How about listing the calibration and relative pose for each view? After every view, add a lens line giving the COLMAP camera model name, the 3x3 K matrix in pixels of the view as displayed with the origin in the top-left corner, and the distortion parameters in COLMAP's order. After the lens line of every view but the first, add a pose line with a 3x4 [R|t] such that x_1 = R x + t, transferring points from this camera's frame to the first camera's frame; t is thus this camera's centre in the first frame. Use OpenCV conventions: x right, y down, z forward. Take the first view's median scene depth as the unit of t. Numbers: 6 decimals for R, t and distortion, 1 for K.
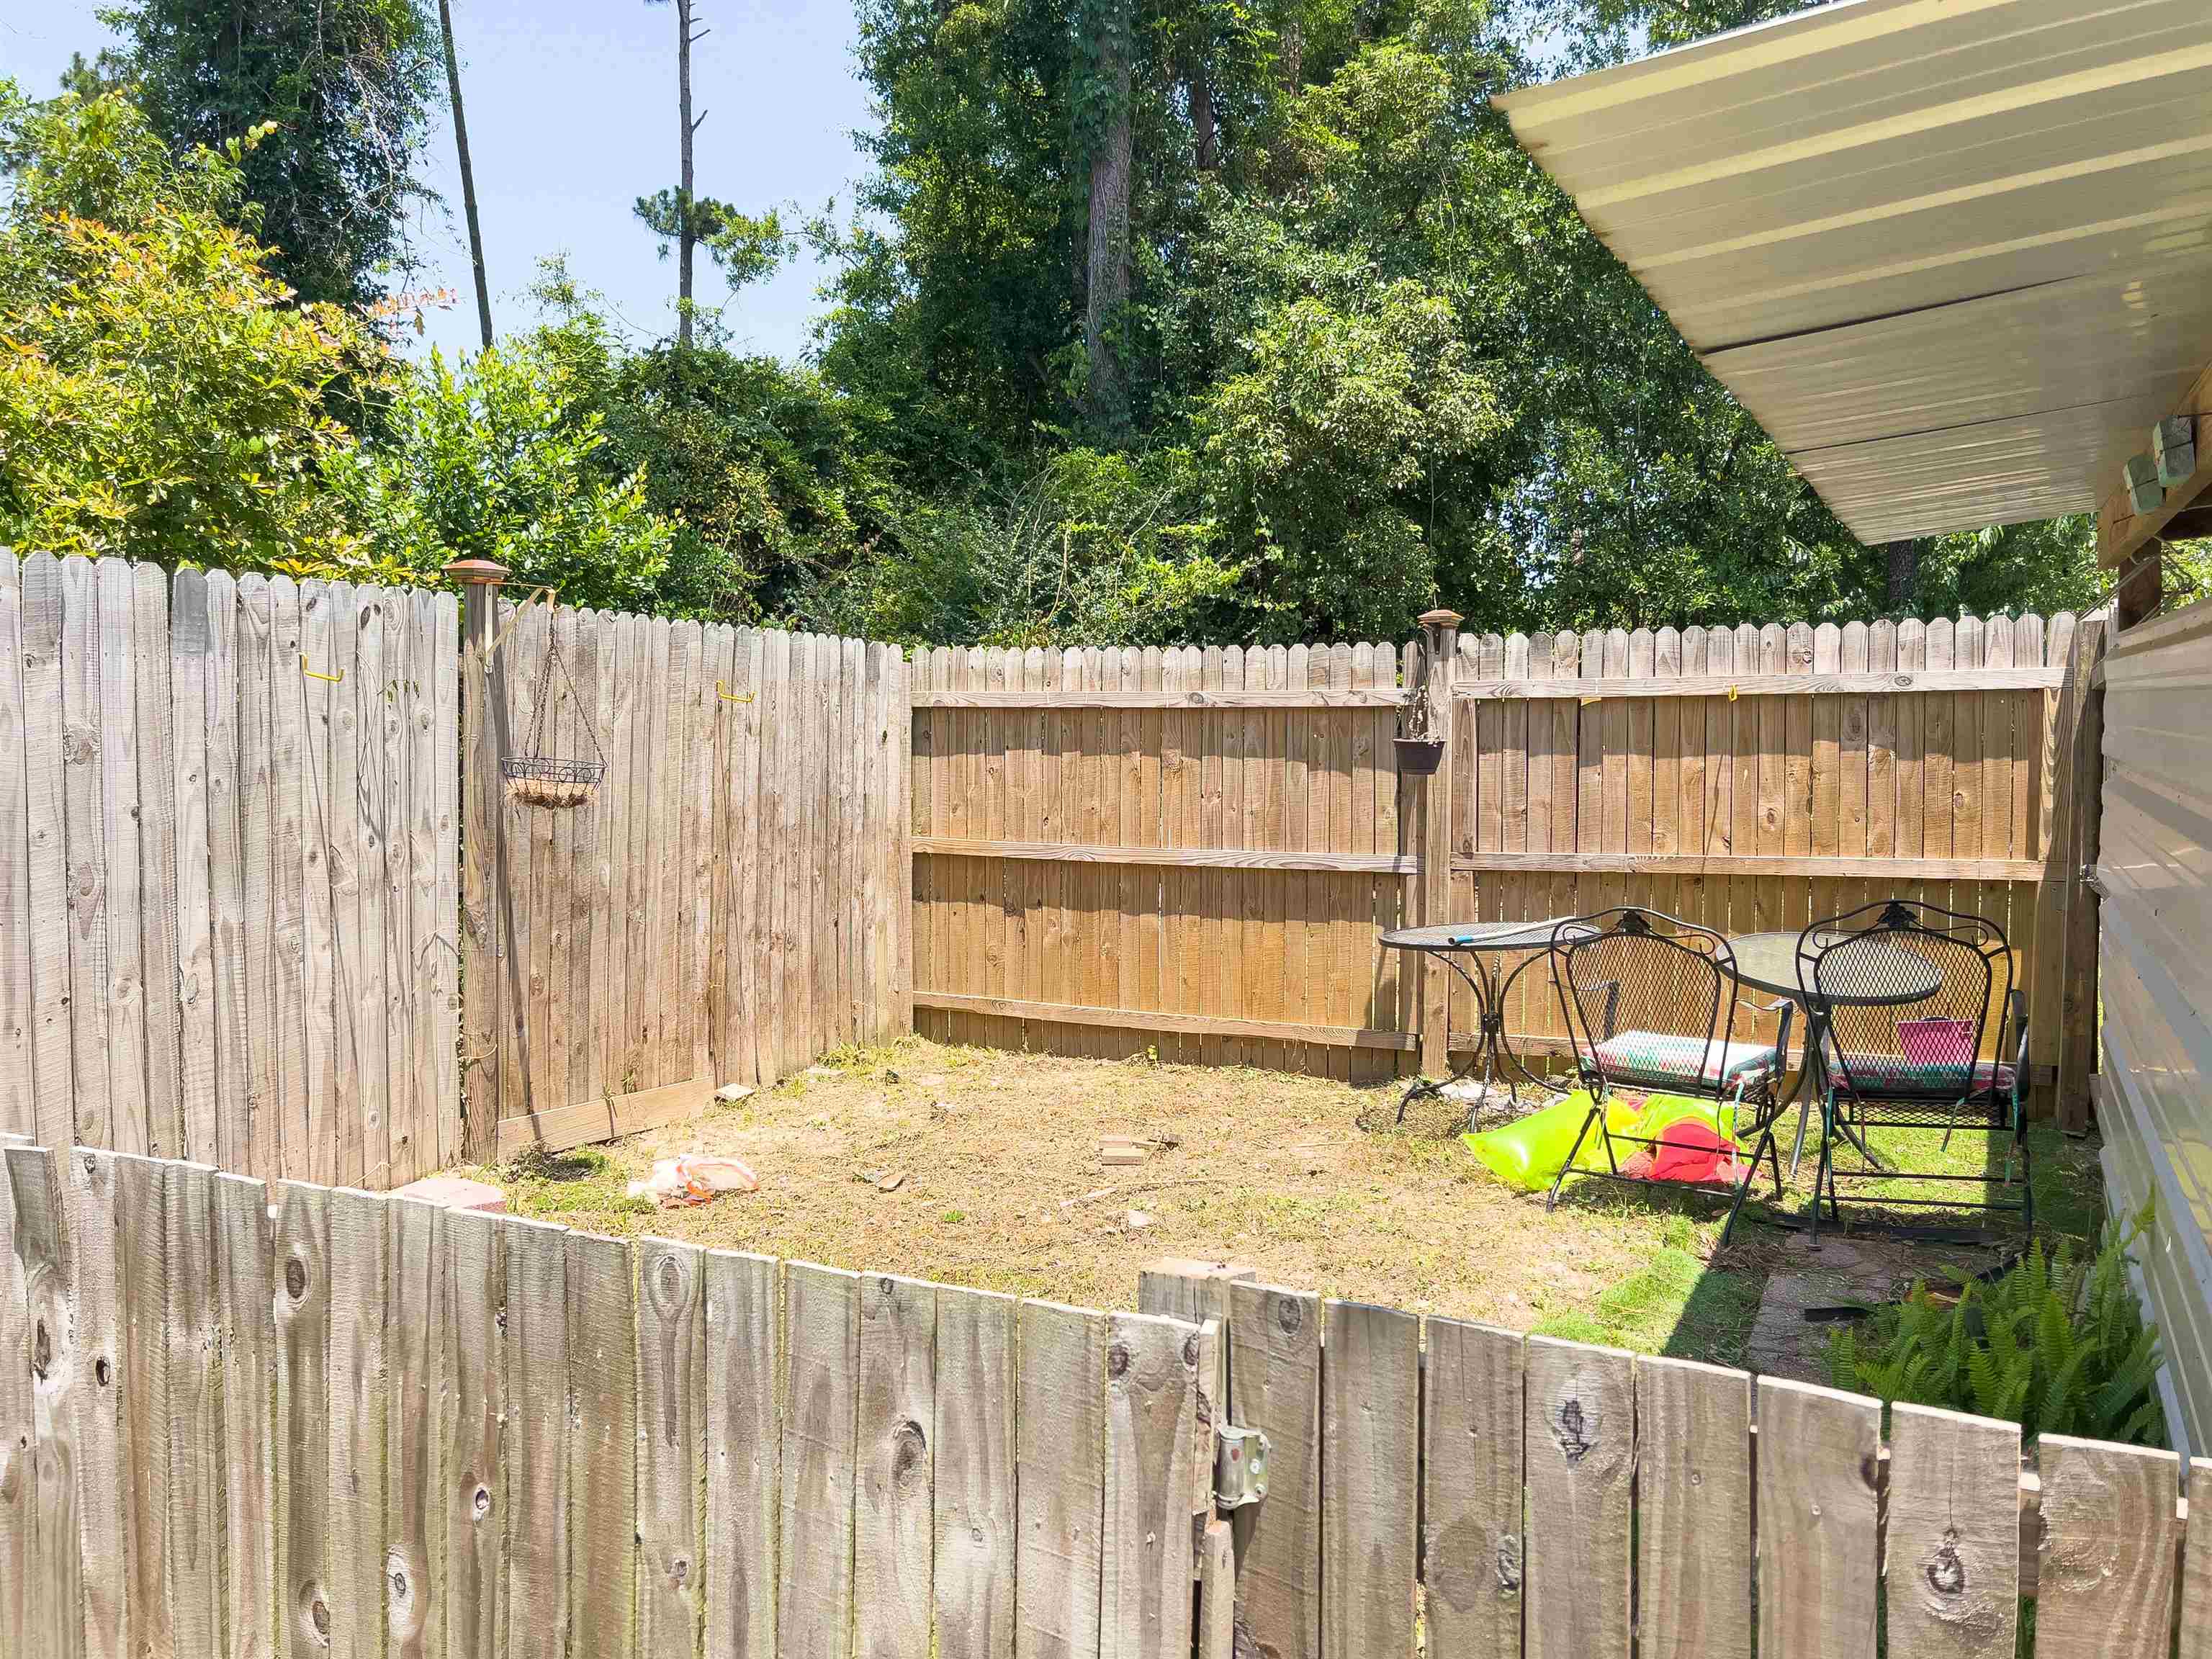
lens RADIAL K [[1702.0, 0, 1106.0], [0, 1702.0, 829.5], [0, 0, 1]] dist [-0.002687, 0.001015]
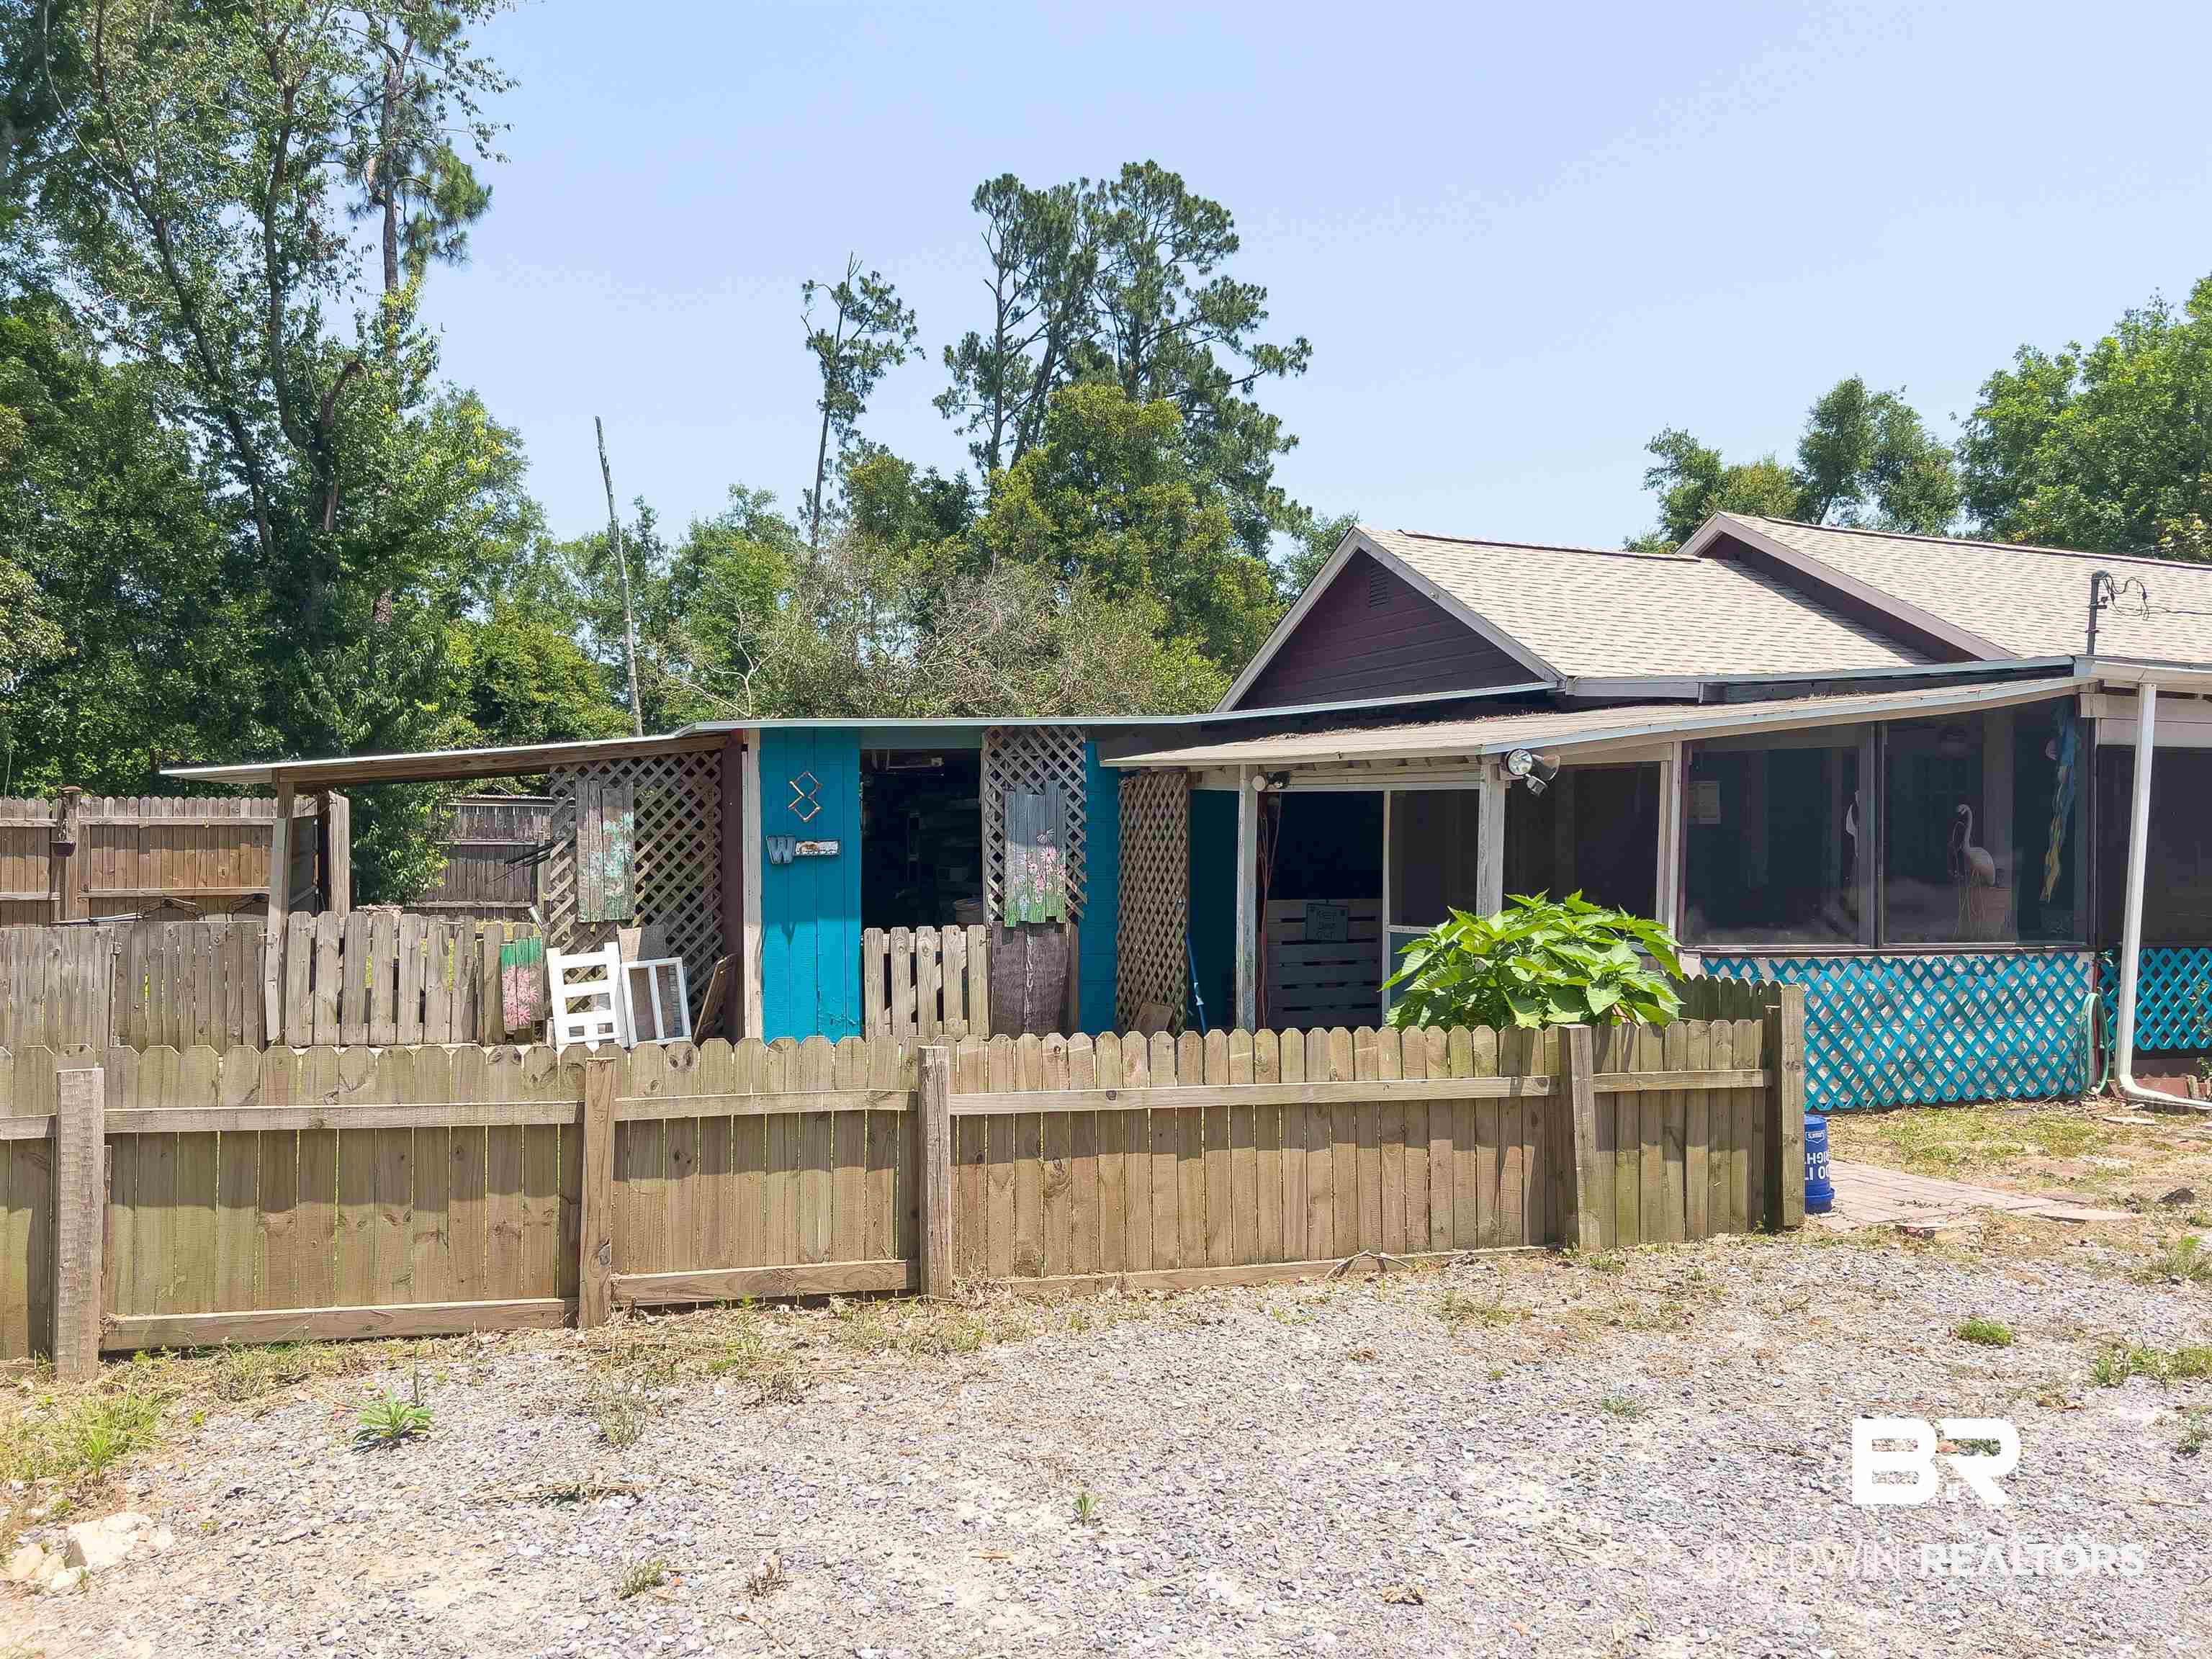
lens RADIAL K [[1703.8, 0, 1106.0], [0, 1703.8, 829.5], [0, 0, 1]] dist [0.006736, 0.006844]
pose [[0.683272, 0.009445, 0.730103, -0.466541], [0.031252, 0.998622, -0.042166, 0.062398], [-0.729495, 0.051628, 0.682035, -1.393006]]
